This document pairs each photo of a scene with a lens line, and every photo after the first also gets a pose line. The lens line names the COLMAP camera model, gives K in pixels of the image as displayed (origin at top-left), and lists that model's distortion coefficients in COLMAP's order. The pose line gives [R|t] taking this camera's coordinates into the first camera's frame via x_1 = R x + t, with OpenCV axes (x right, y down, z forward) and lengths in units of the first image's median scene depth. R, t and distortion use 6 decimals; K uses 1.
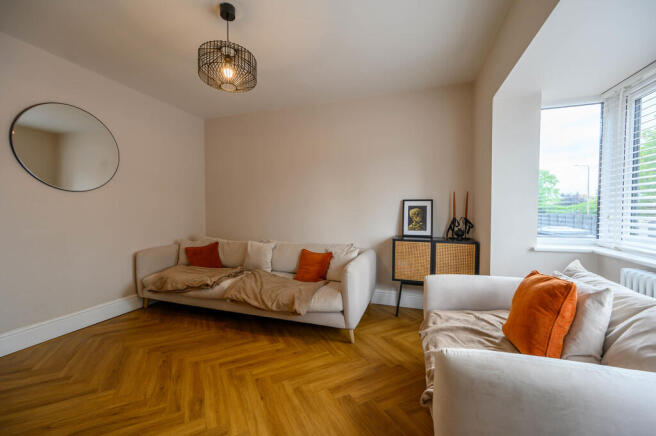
lens RADIAL K [[257.7, 0, 326.5], [0, 257.7, 218.1], [0, 0, 1]] dist [-0.000271, -0.000193]
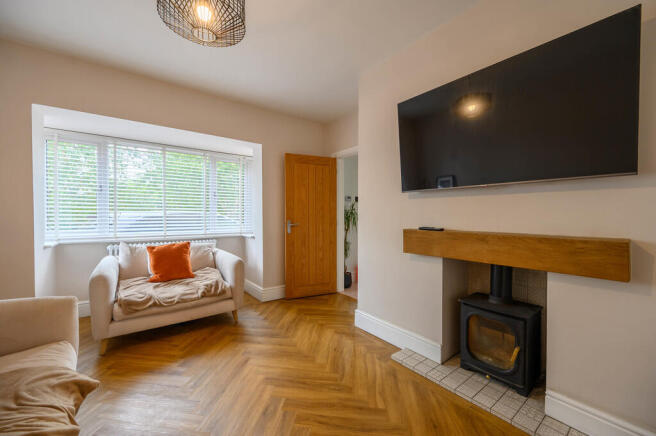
lens RADIAL K [[257.7, 0, 327.5], [0, 257.7, 218.1], [0, 0, 1]] dist [-0.000271, -0.000193]
pose [[-0.830887, -0.002921, 0.556433, -1.244400], [0.018456, 0.999291, 0.032805, -0.045602], [-0.556135, 0.037527, -0.830244, 1.682605]]
